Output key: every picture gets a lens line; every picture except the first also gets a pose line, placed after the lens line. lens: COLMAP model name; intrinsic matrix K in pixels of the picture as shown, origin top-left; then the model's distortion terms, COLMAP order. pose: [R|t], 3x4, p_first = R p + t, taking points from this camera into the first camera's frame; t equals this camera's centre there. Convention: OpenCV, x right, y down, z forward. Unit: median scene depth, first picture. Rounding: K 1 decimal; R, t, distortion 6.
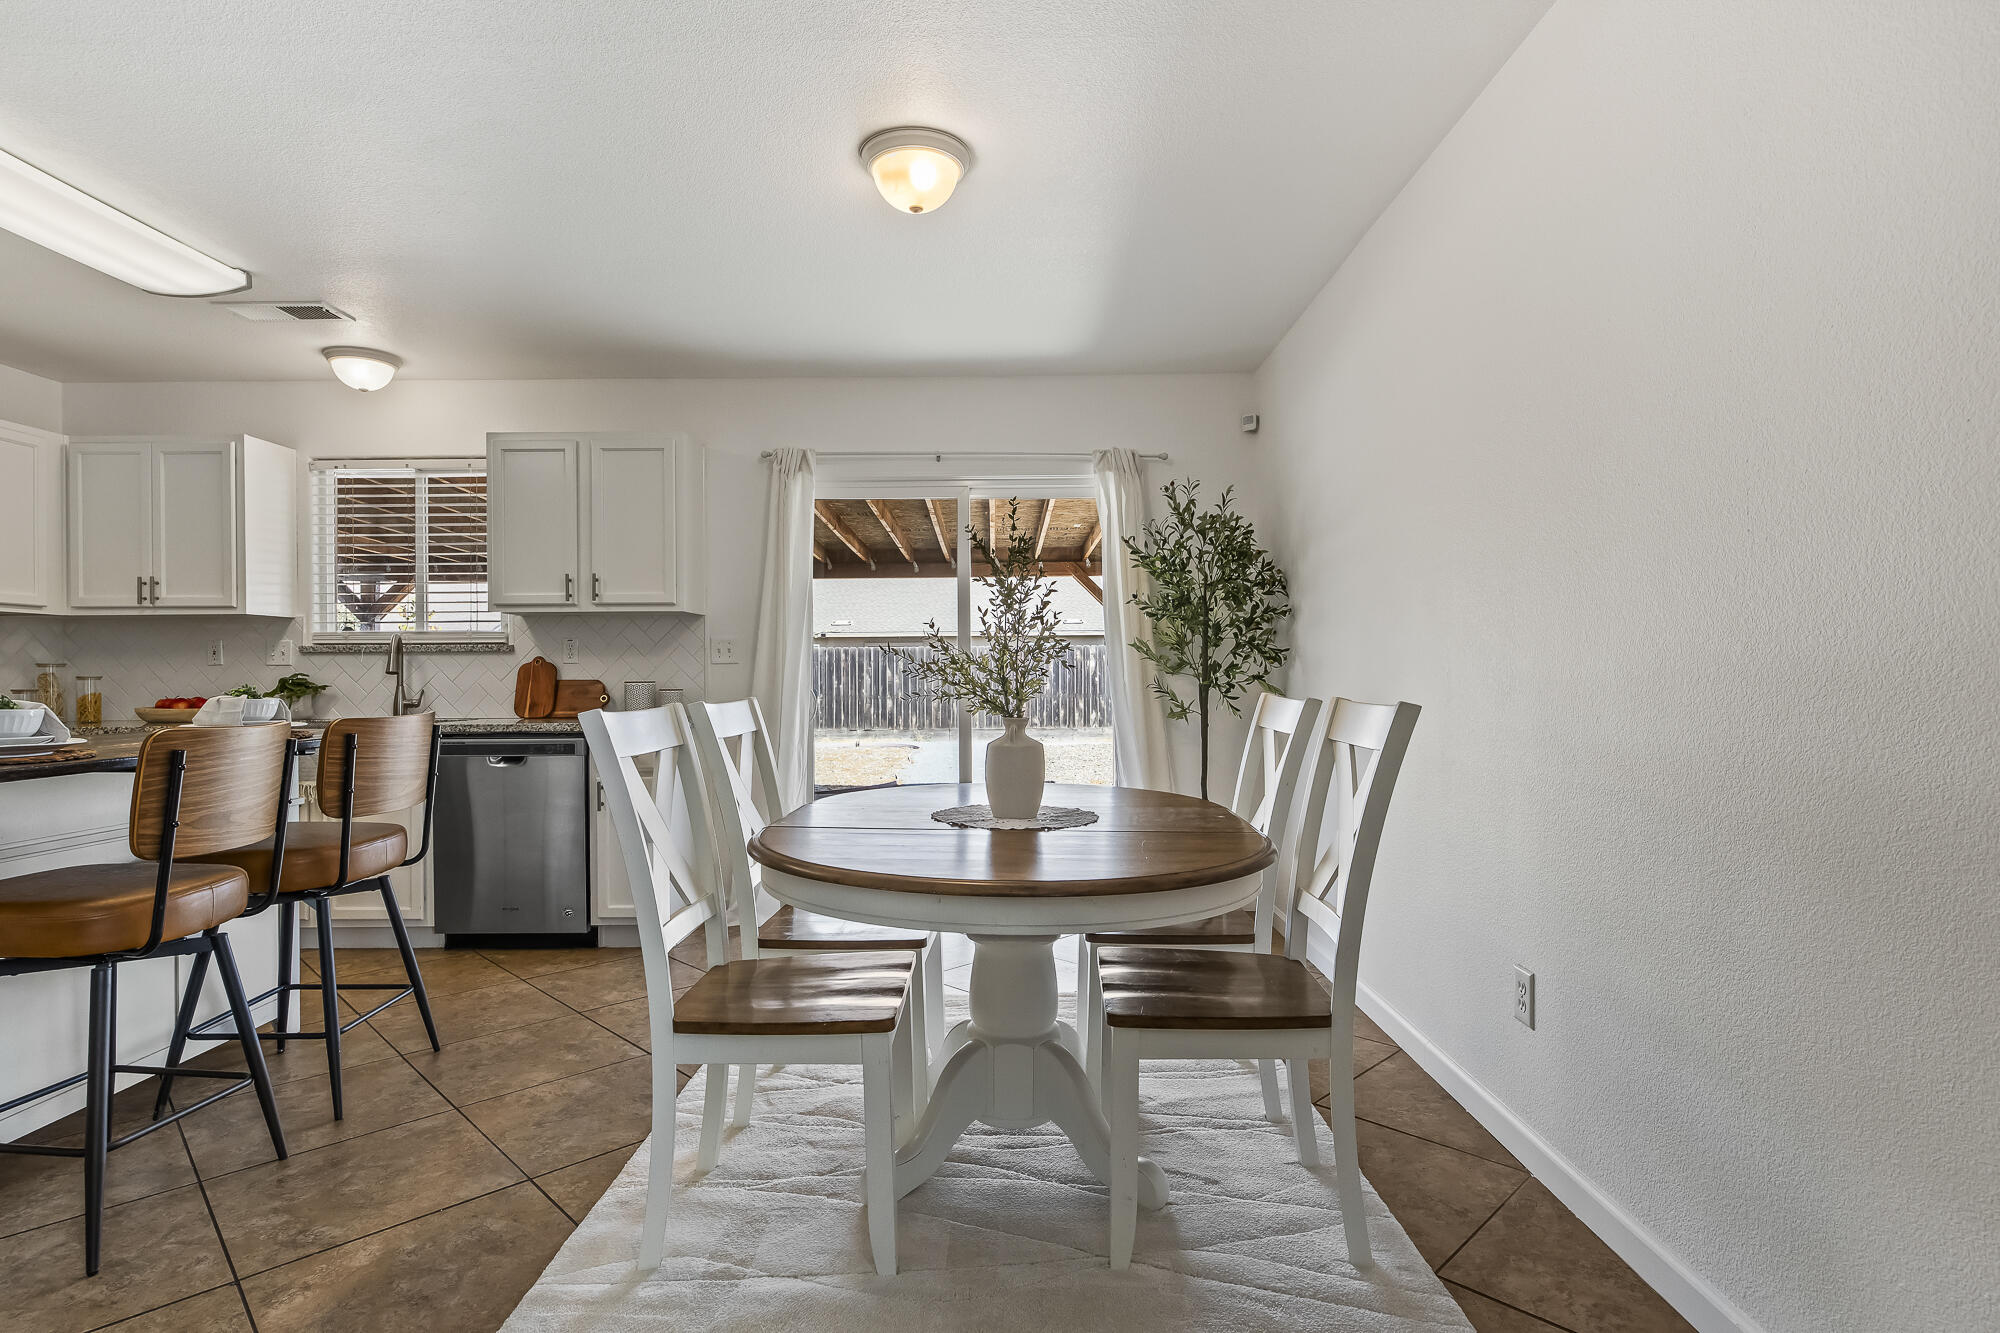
lens RADIAL K [[1010.9, 0, 1002.6], [0, 1010.9, 676.0], [0, 0, 1]] dist [0.001453, 0.000316]
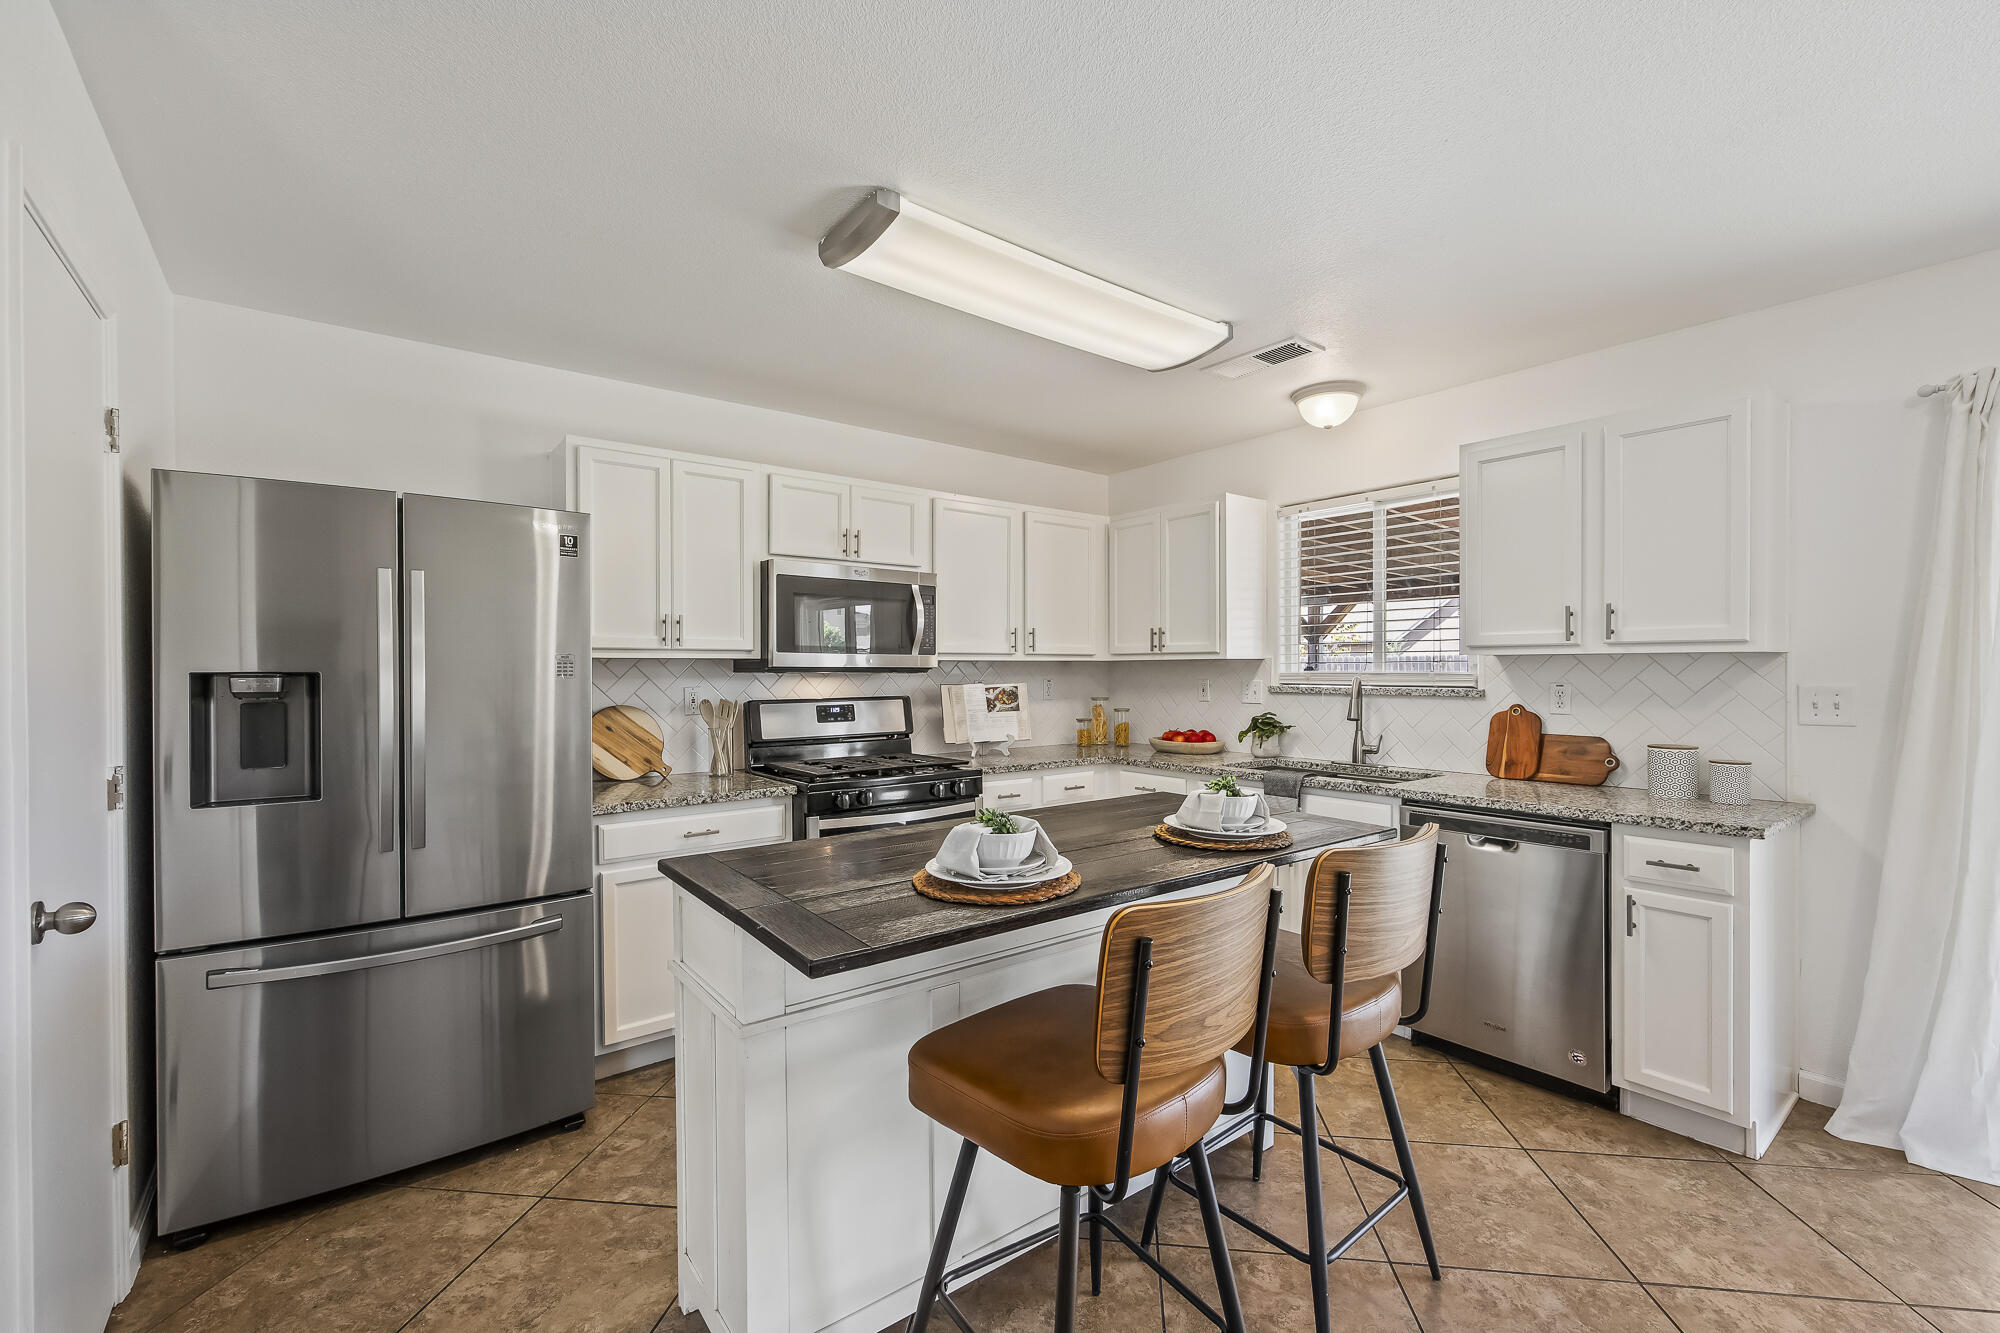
lens RADIAL K [[846.2, 0, 1003.7], [0, 846.2, 673.5], [0, 0, 1]] dist [0.000409, 0.000293]
pose [[0.621385, 0.008465, -0.783460, -0.184610], [-0.002623, 0.999959, 0.008725, -0.052160], [0.783501, -0.003367, 0.621381, 0.248128]]
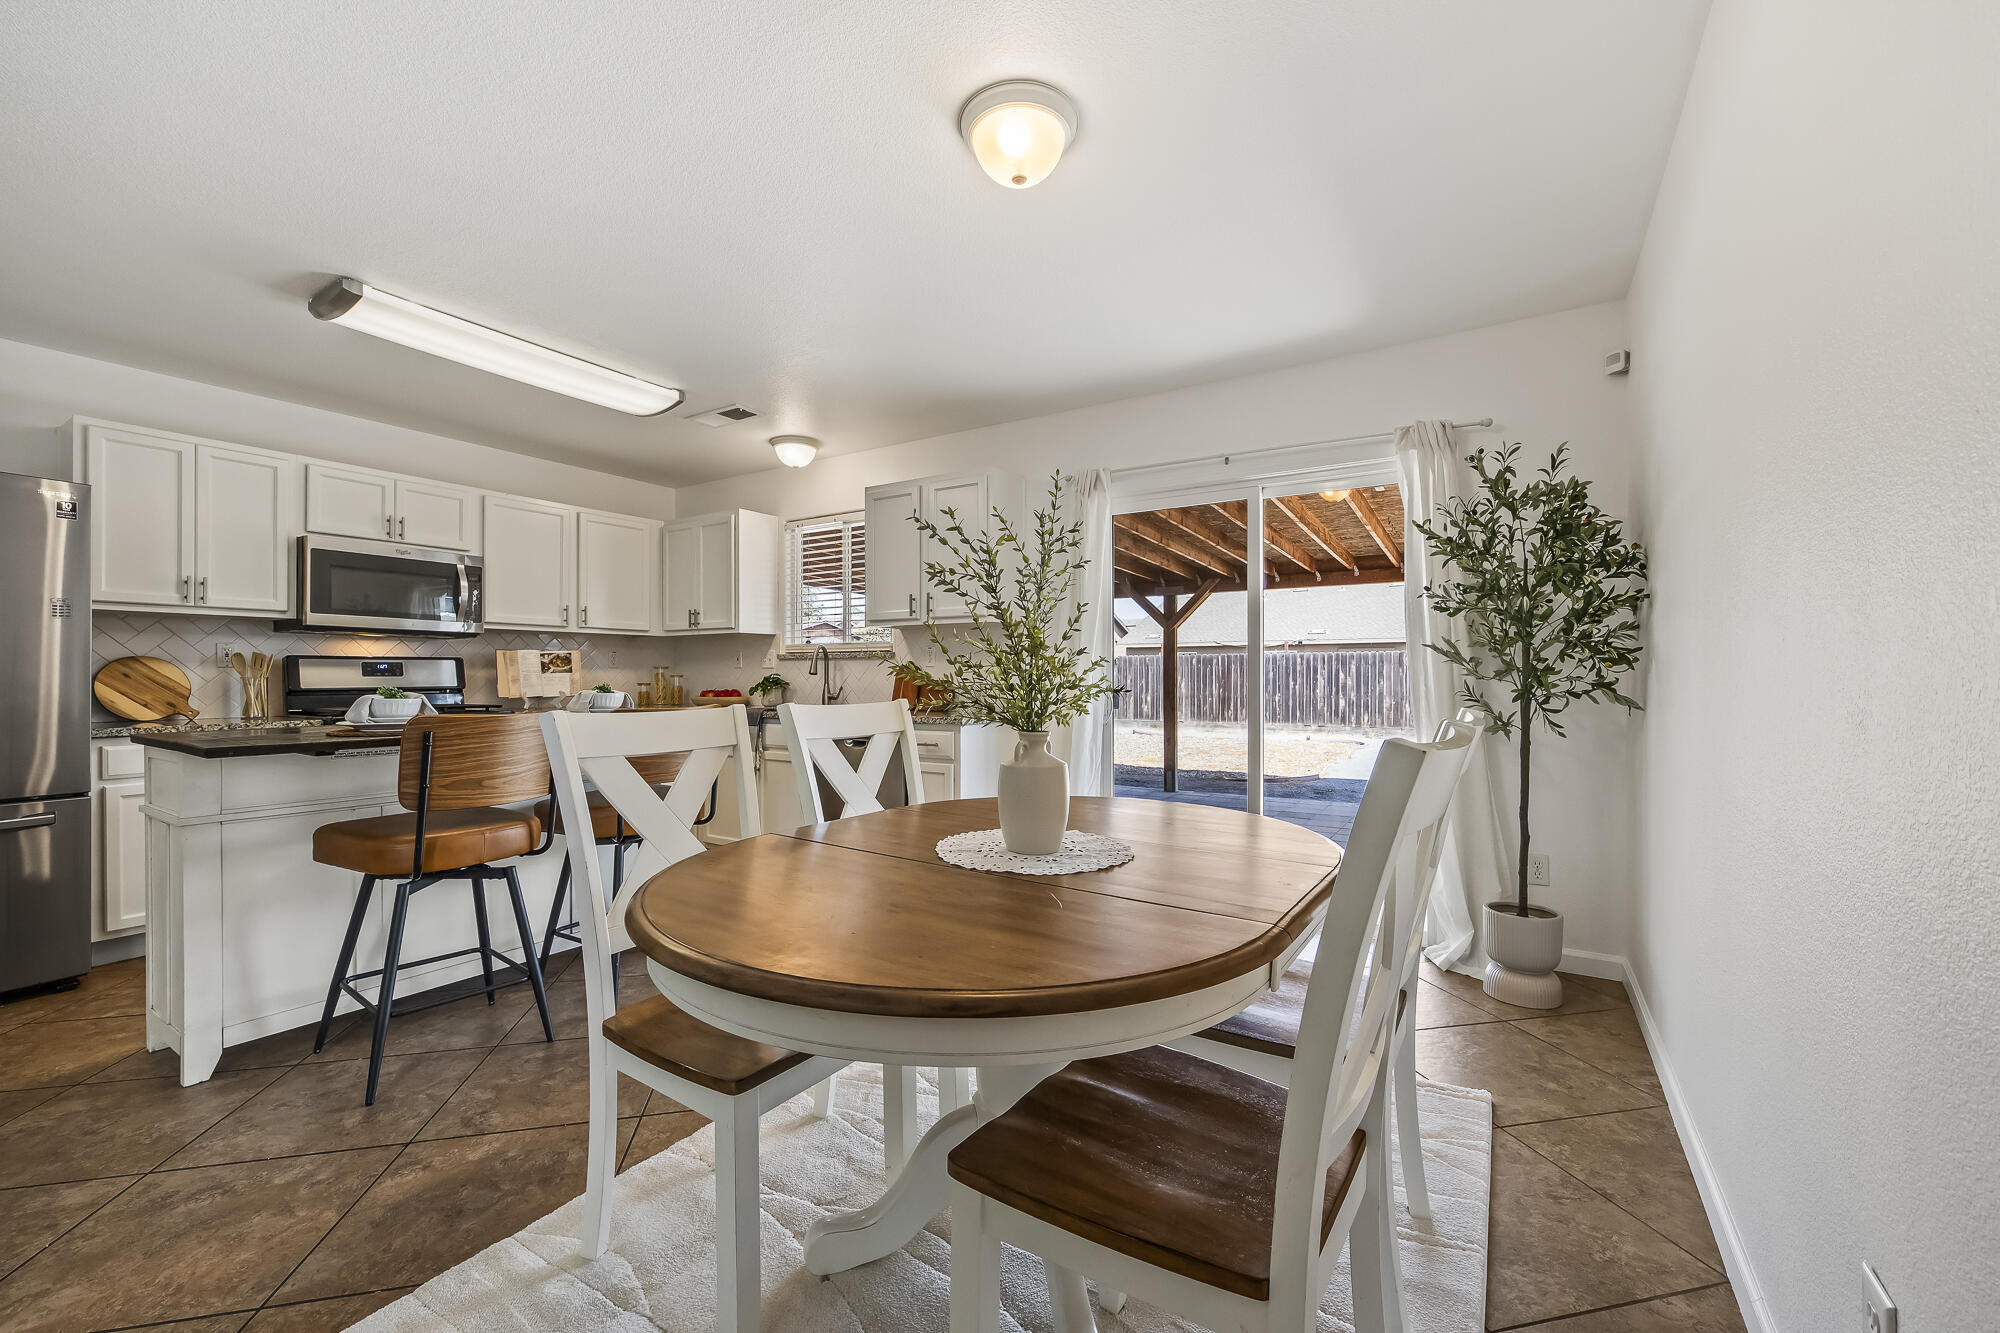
lens RADIAL K [[806.8, 0, 1003.2], [0, 806.8, 675.2], [0, 0, 1]] dist [0.000409, 0.000700]
pose [[0.846939, 0.005712, -0.531659, 0.182974], [-0.006621, 0.999978, 0.000196, -0.003107], [0.531649, 0.003354, 0.846958, 0.221044]]
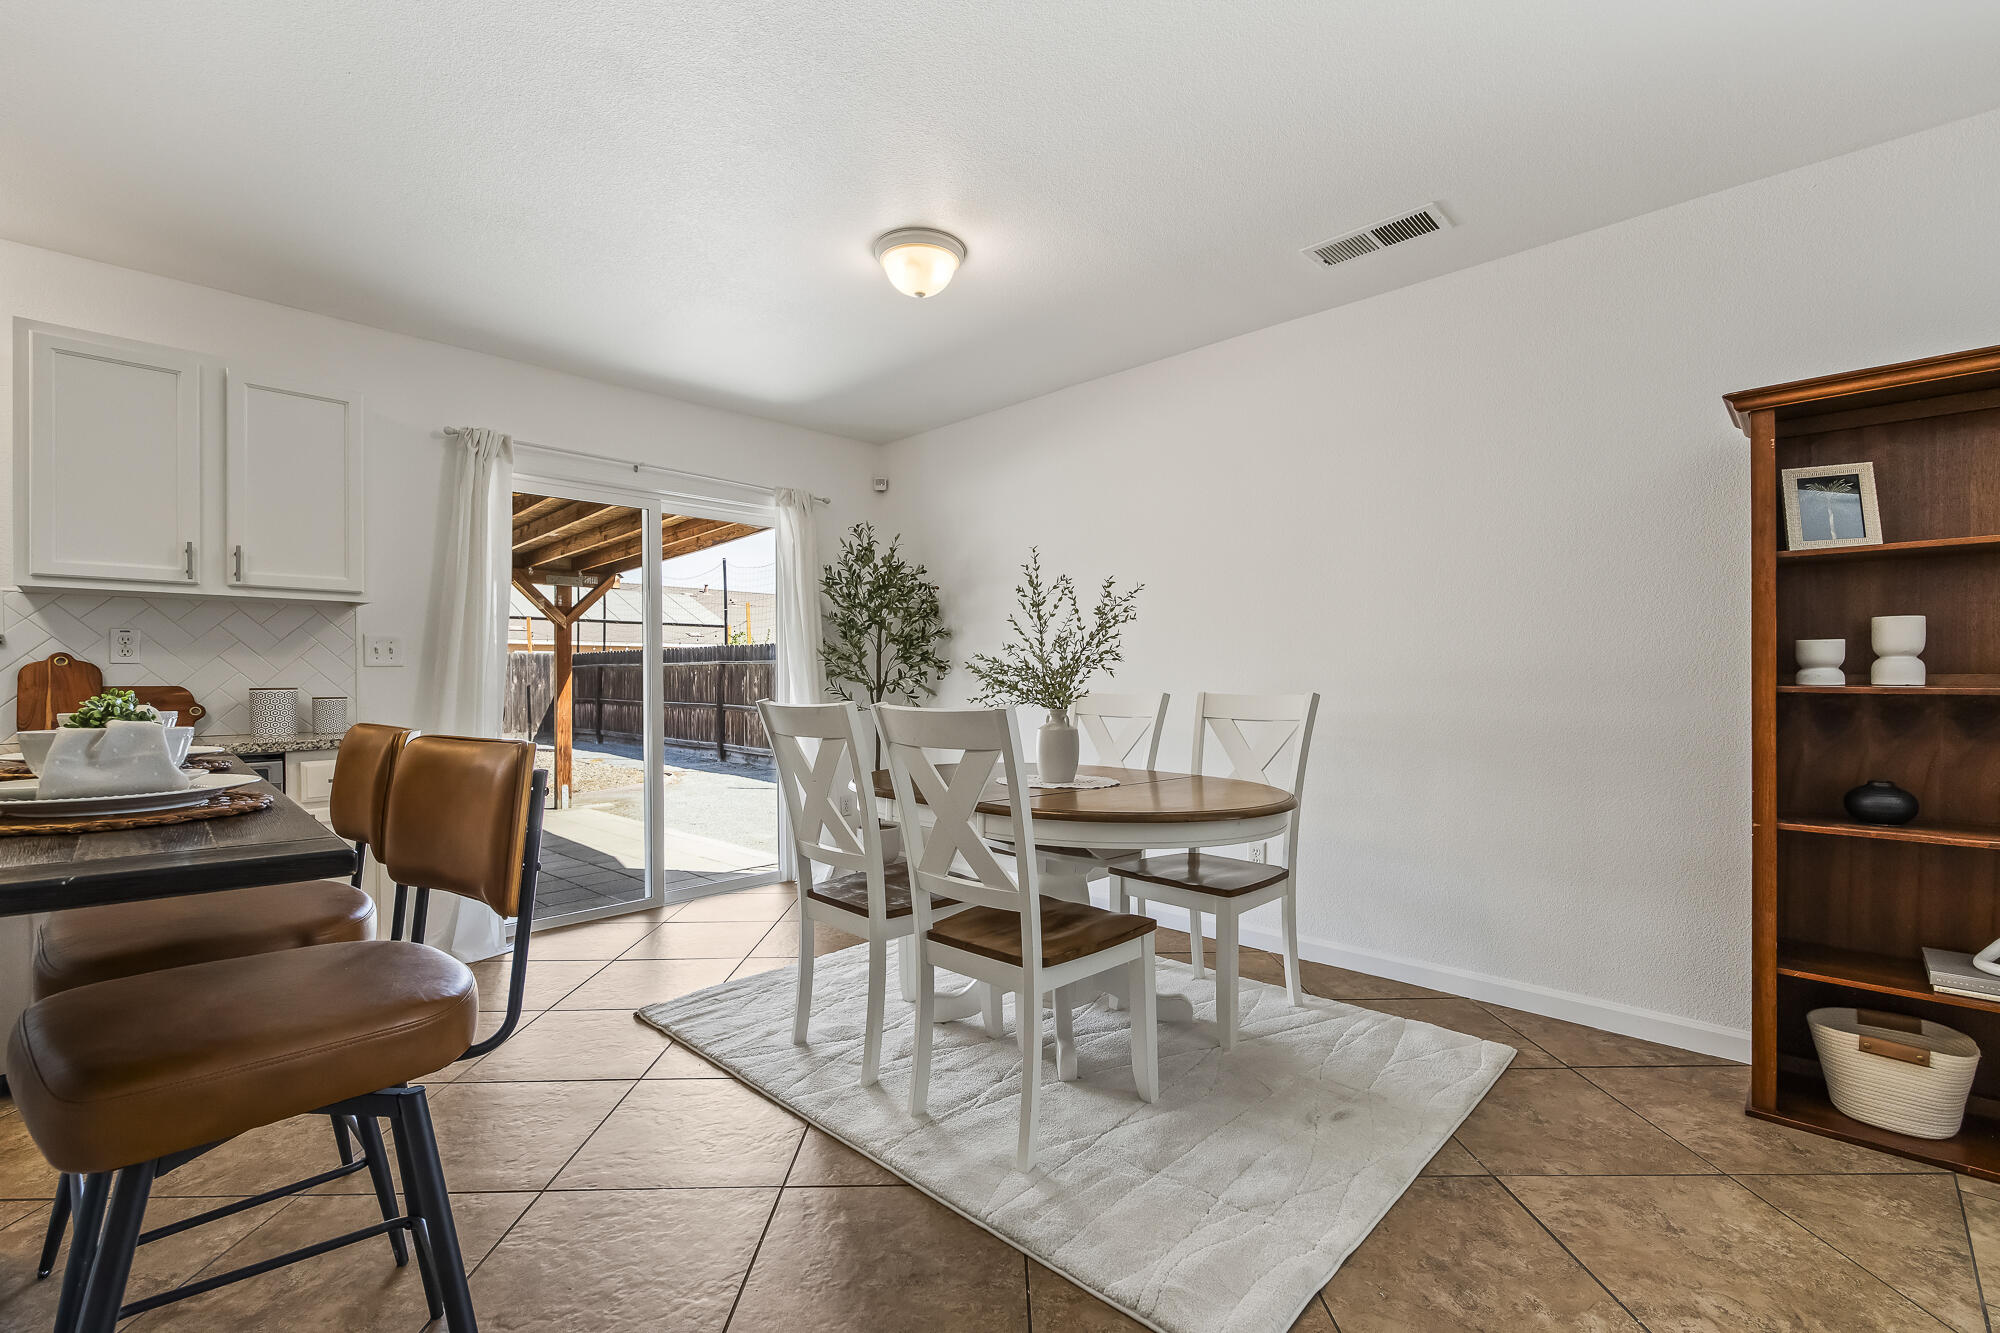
lens RADIAL K [[872.7, 0, 1001.1], [0, 872.7, 675.3], [0, 0, 1]] dist [0.010027, -0.005080]
pose [[0.690253, 0.004541, 0.723554, -0.471380], [0.002387, 0.999961, -0.008553, 0.002982], [-0.723564, 0.007631, 0.690215, 0.126577]]
